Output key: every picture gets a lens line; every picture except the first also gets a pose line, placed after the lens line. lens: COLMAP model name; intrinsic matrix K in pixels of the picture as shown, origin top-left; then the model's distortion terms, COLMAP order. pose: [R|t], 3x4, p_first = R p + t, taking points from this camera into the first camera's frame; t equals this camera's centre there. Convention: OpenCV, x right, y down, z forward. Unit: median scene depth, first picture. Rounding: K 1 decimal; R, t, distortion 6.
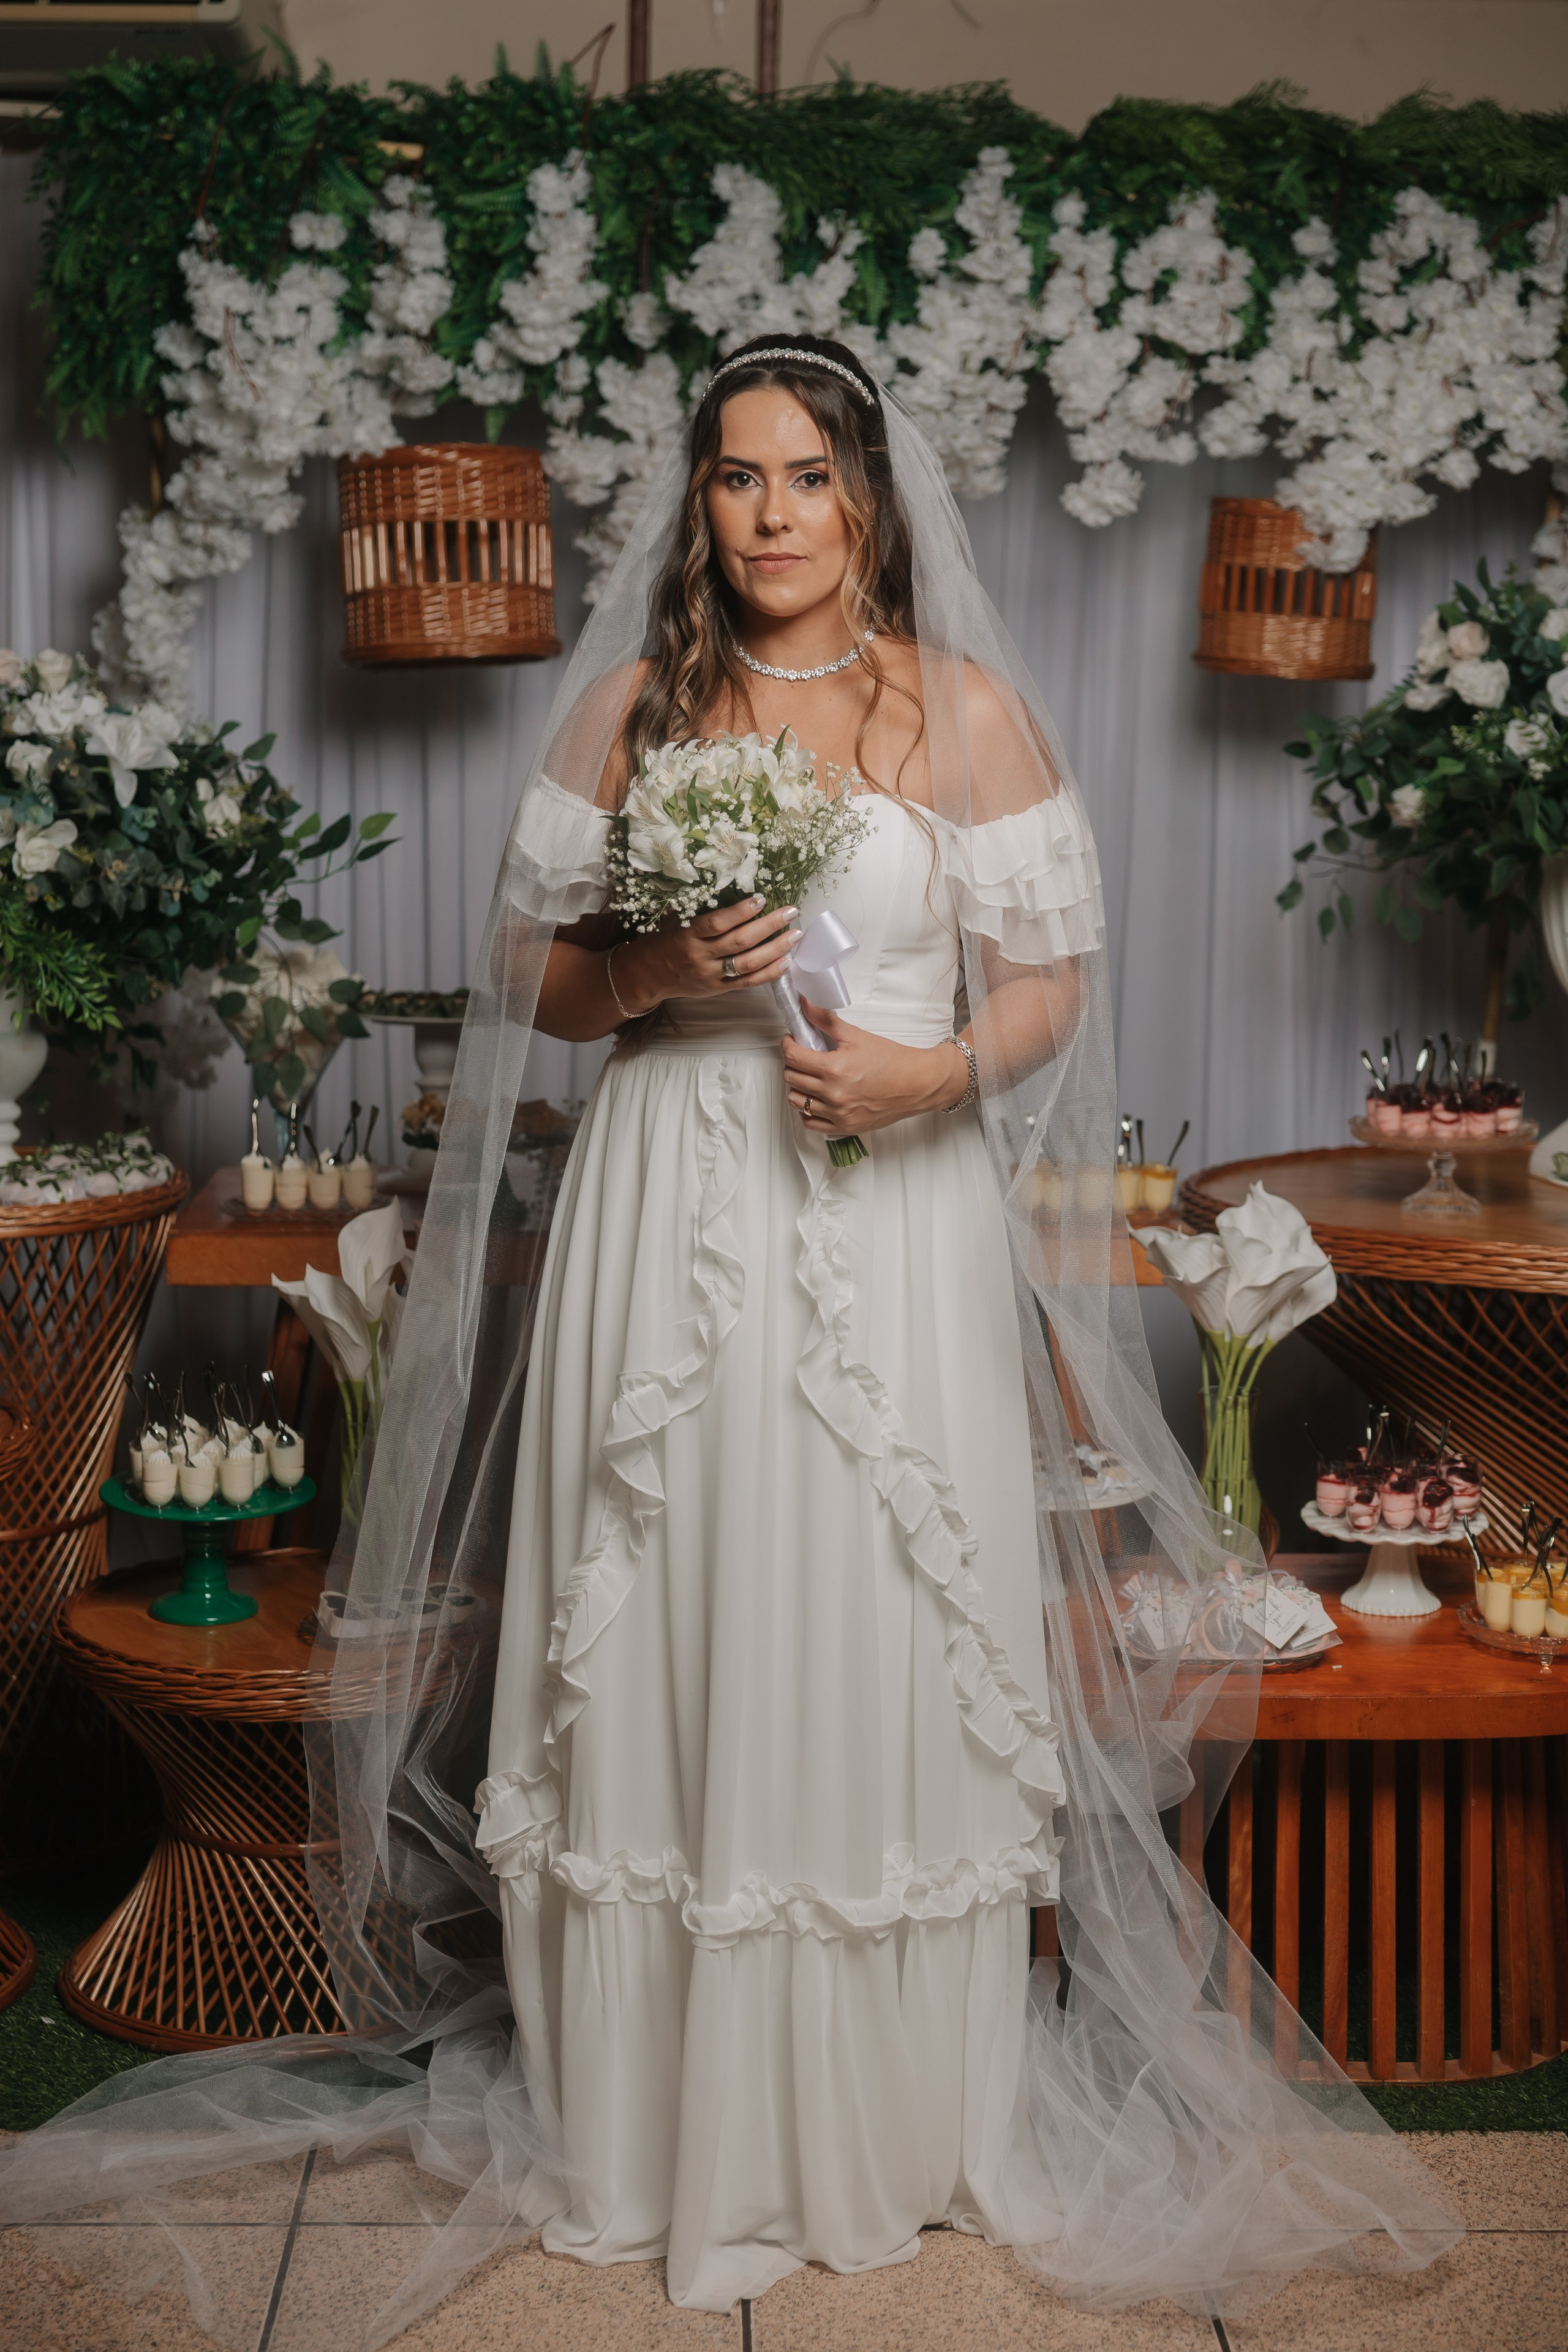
lens RADIAL K [[3472.7, 0, 777.7], [0, 3472.7, 1175.9], [0, 0, 1]] dist [0.025956, 0.000000]
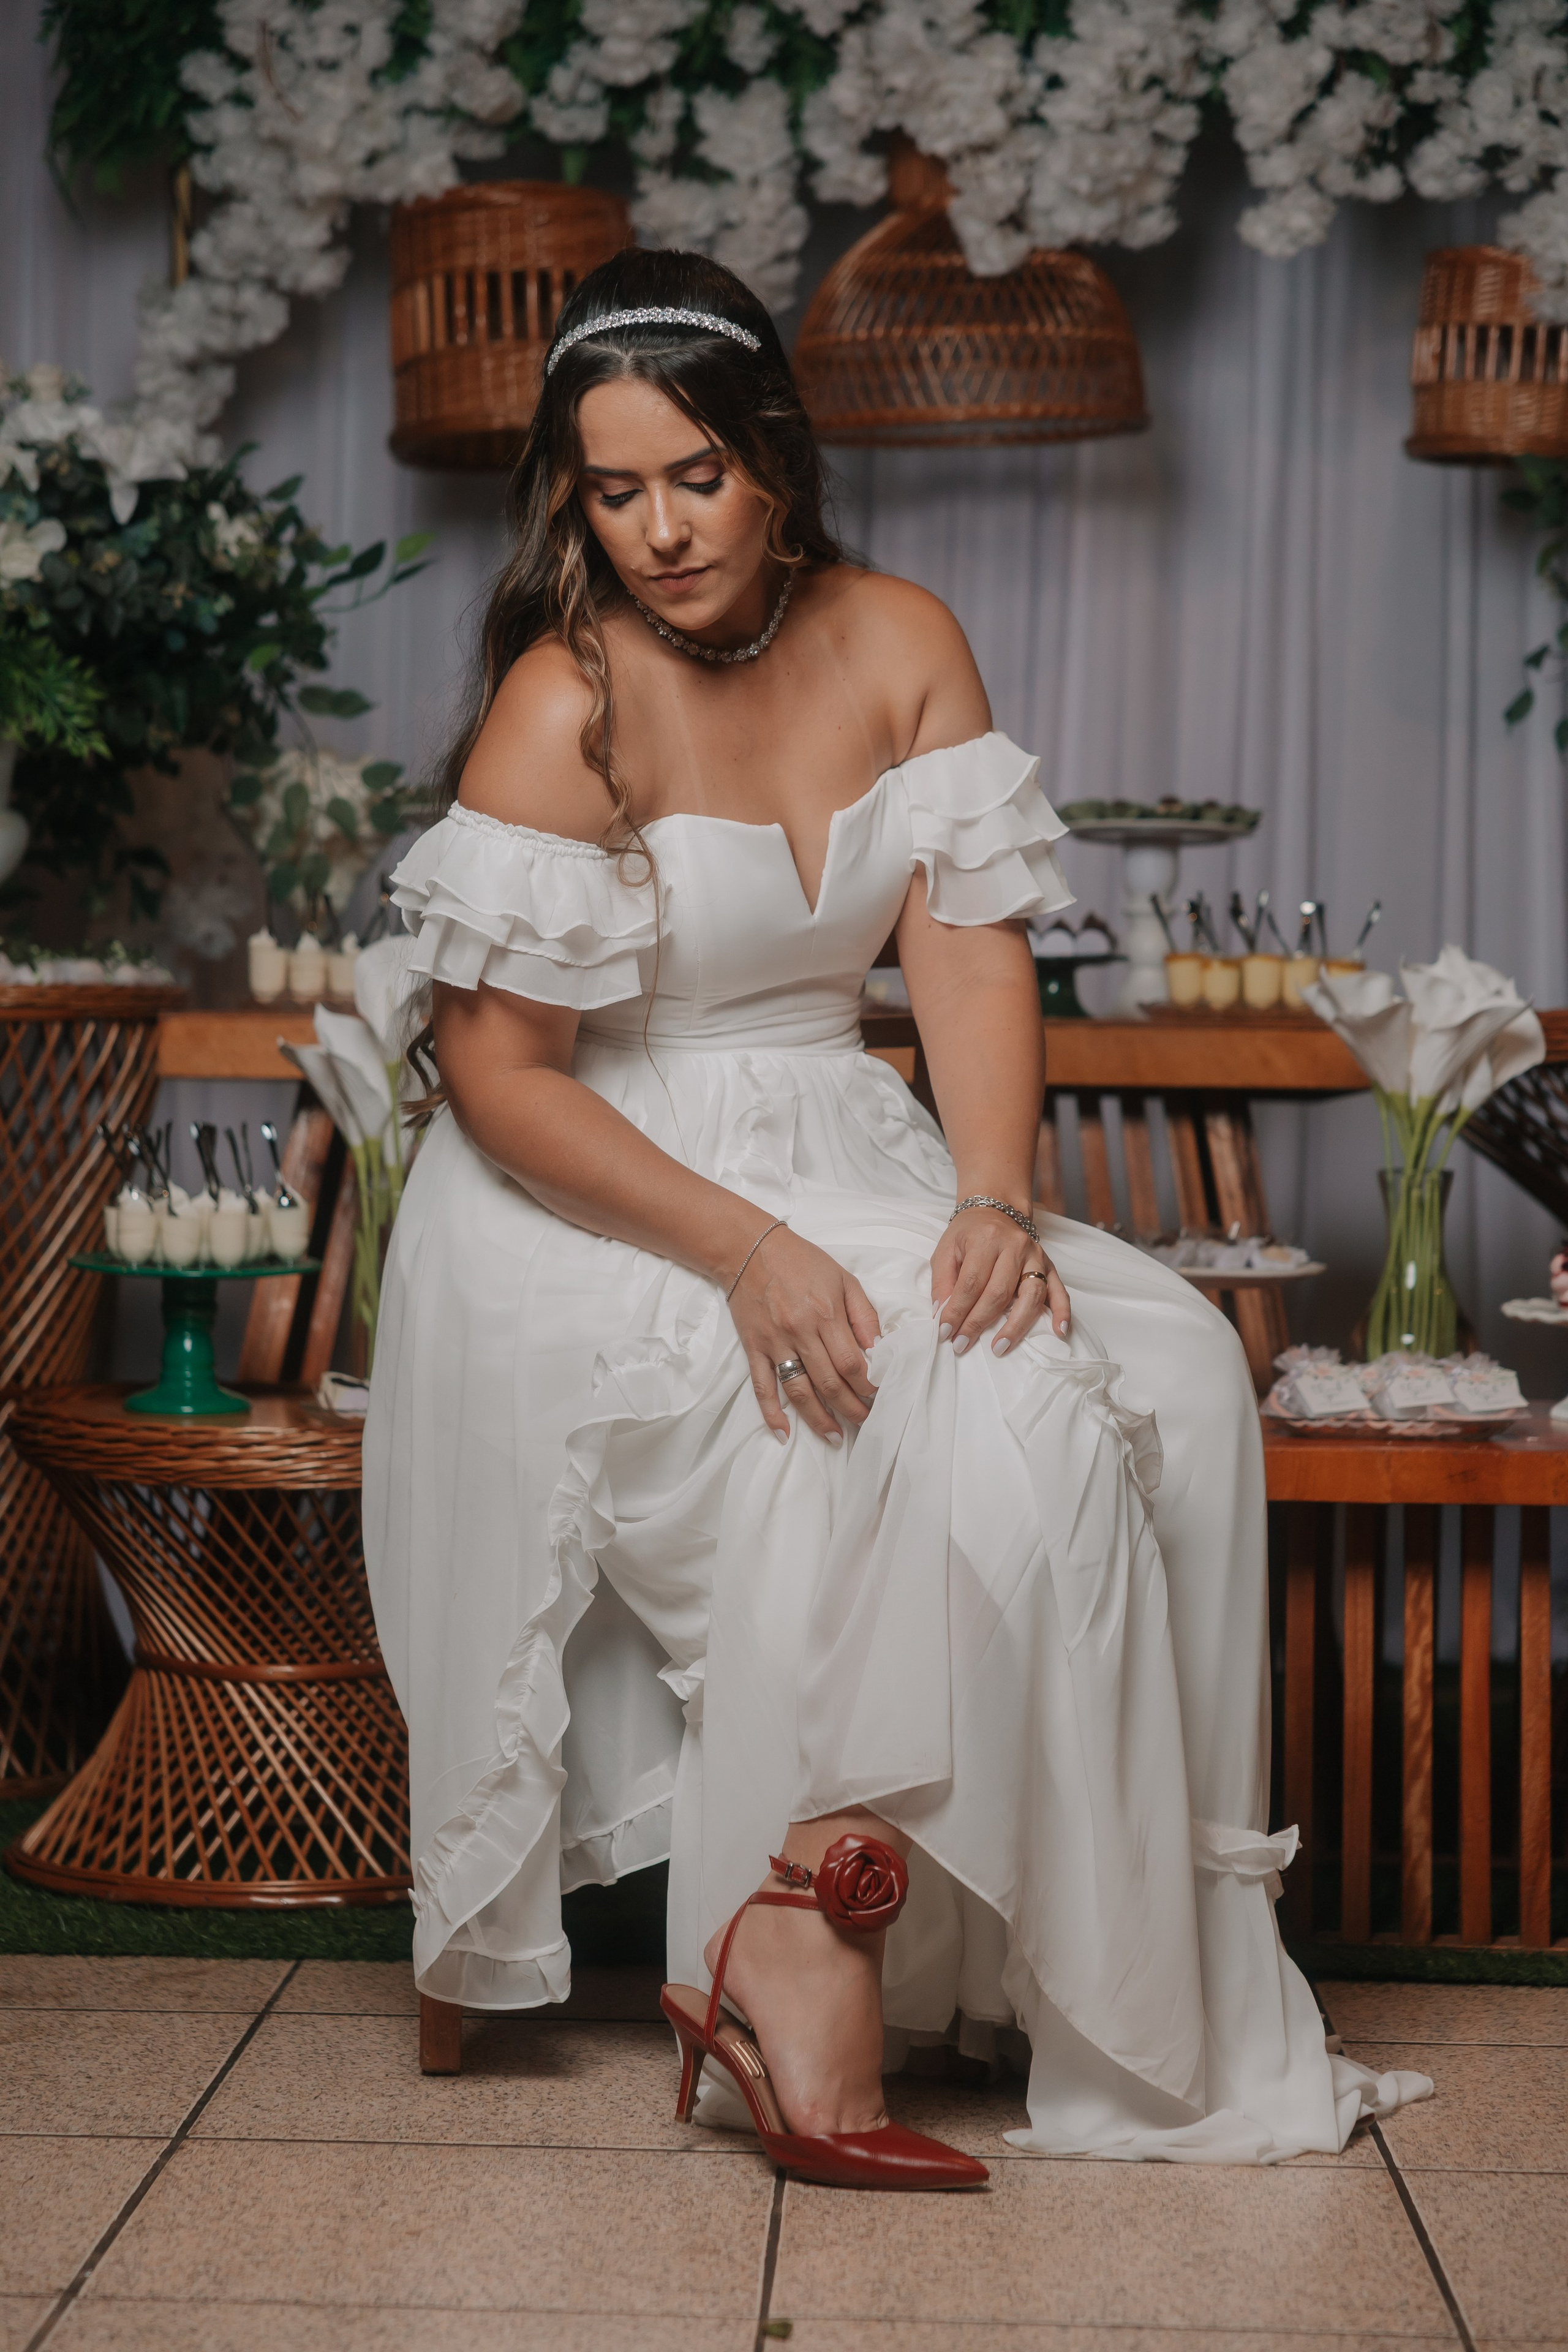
lens RADIAL K [[4533.1, 0, 786.2], [0, 4533.1, 1180.6], [0, 0, 1]] dist [0.015807, 0.000000]
pose [[0.998563, 0.003354, -0.053485, 0.031467], [-0.009419, 0.993489, -0.113542, 0.159208], [0.052756, 0.113883, 0.992092, -0.071157]]
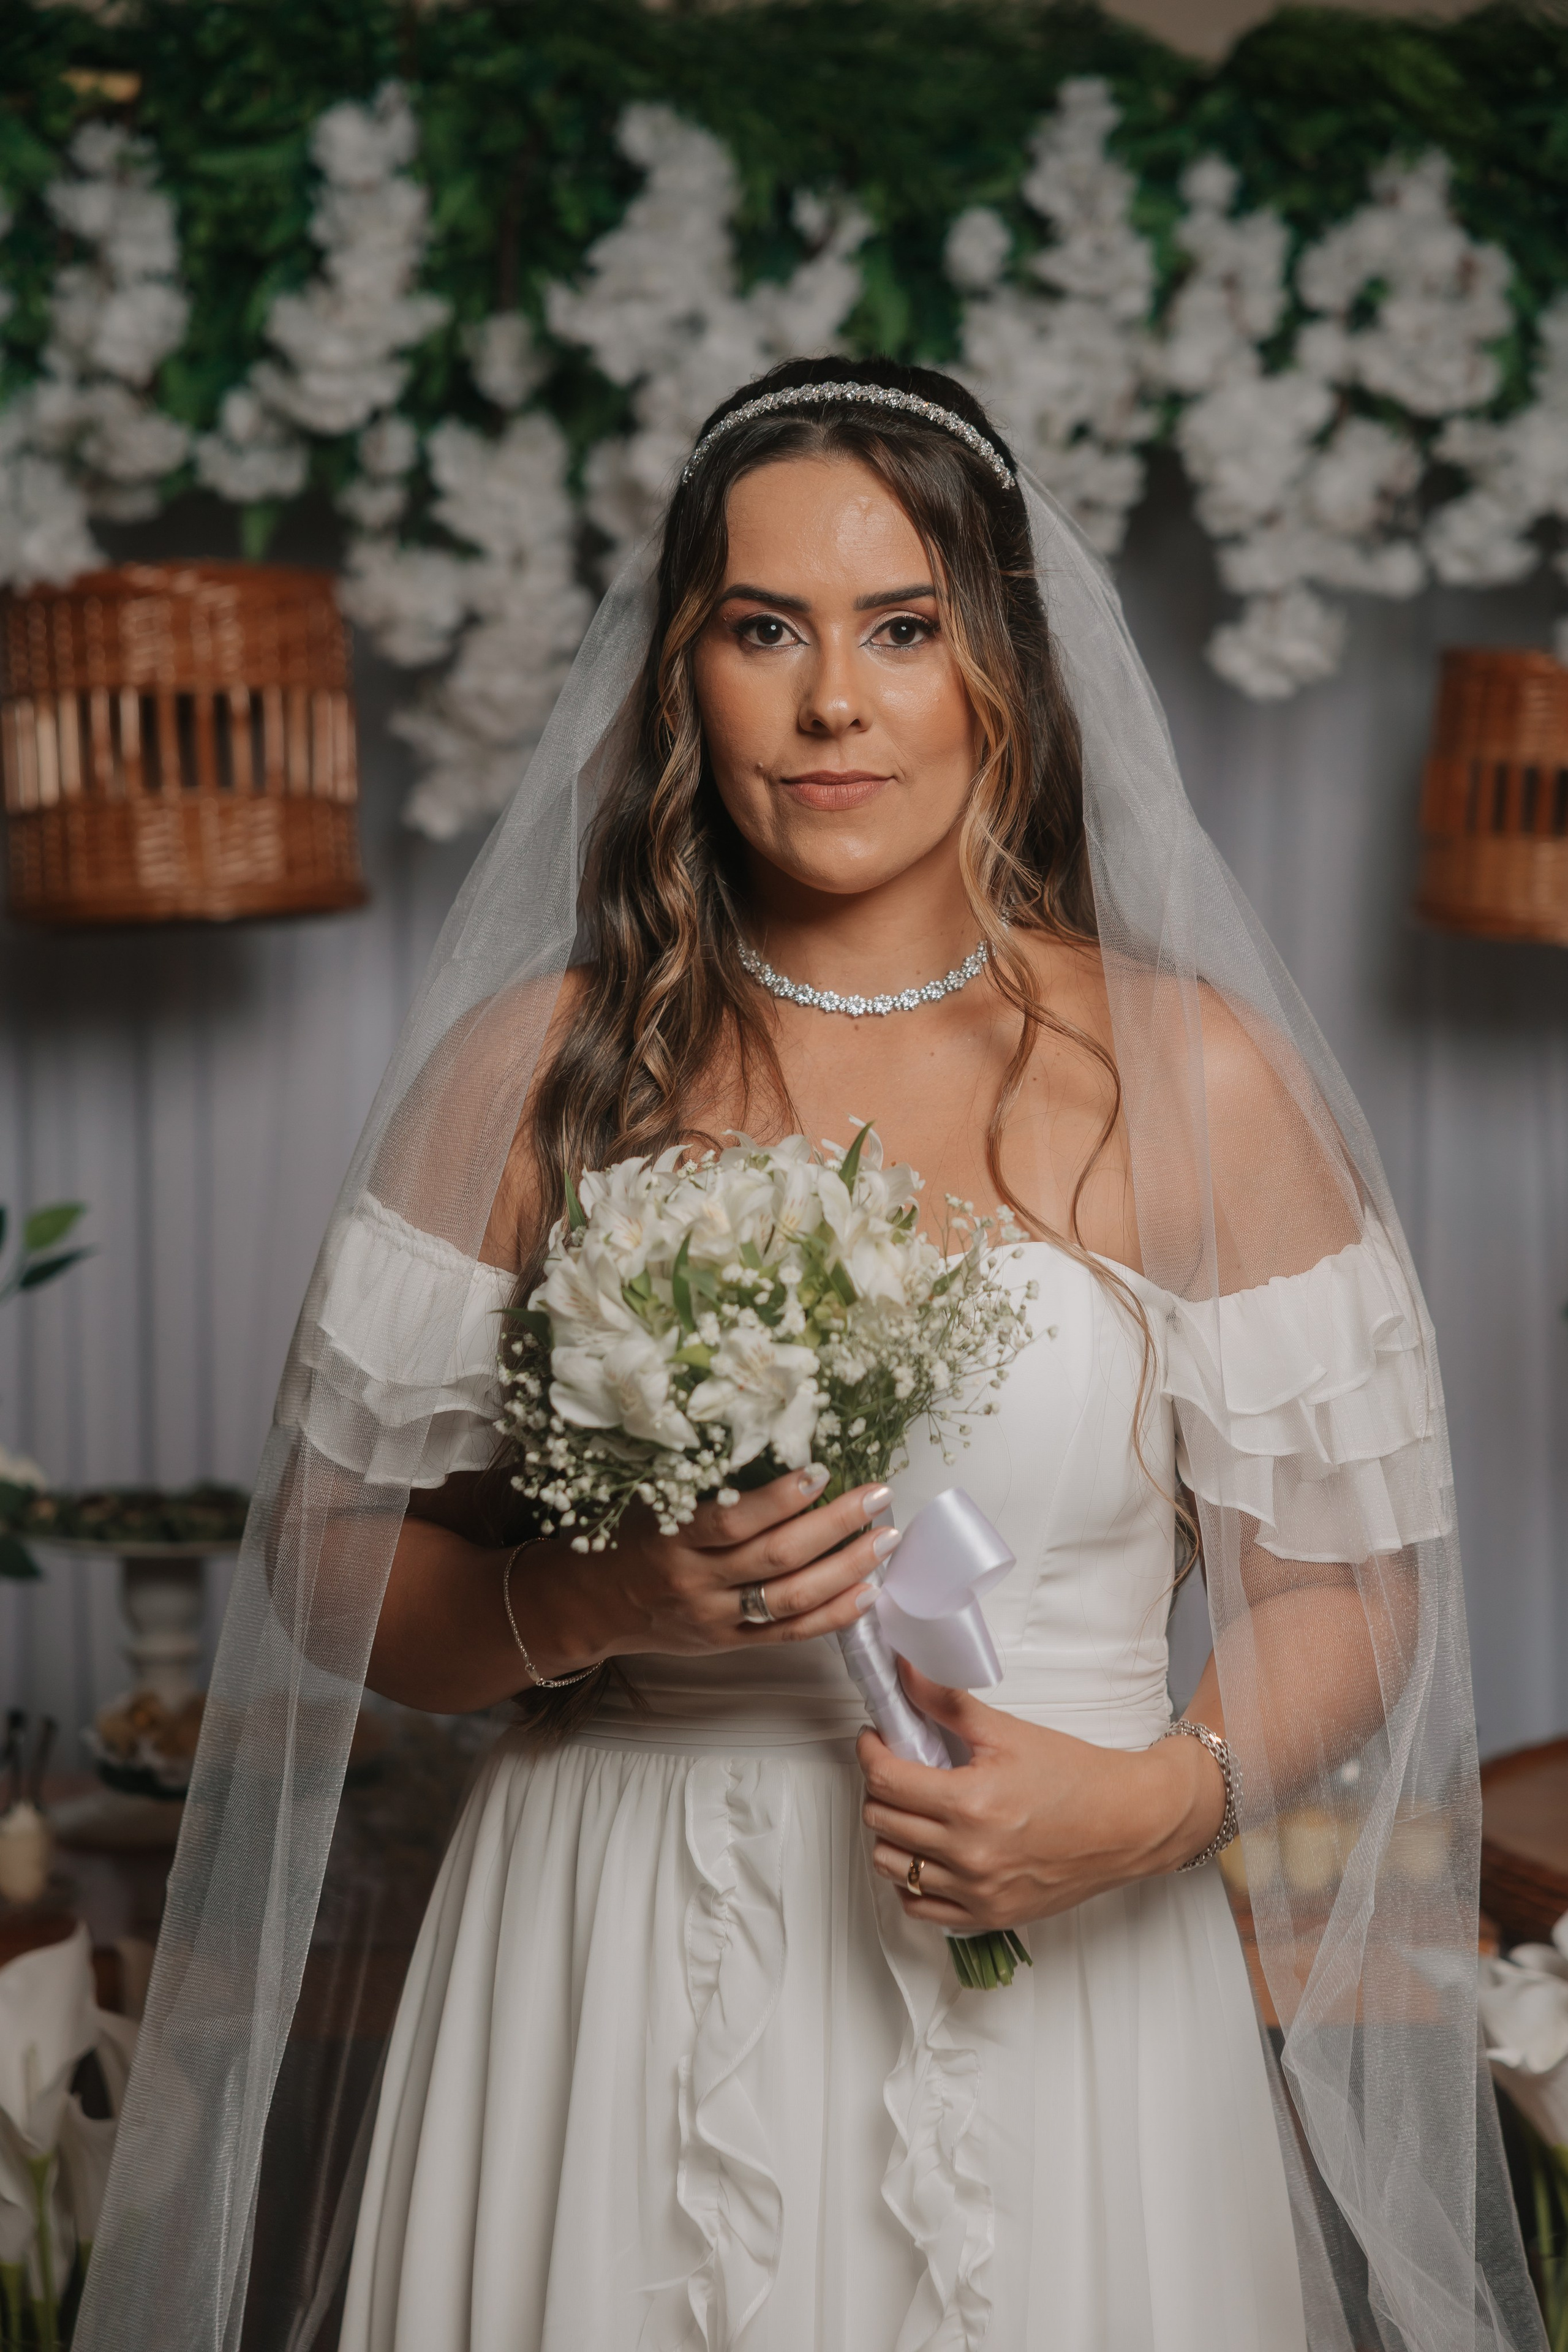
lens RADIAL K [[4533.1, 0, 769.7], [0, 4533.1, 1187.0], [0, 0, 1]] dist [0.015807, 0.000000]
pose [[0.999296, -0.006702, 0.036913, -0.023275], [0.009282, 0.997491, -0.070185, -0.048625], [-0.036350, 0.070479, 0.996851, 0.229800]]
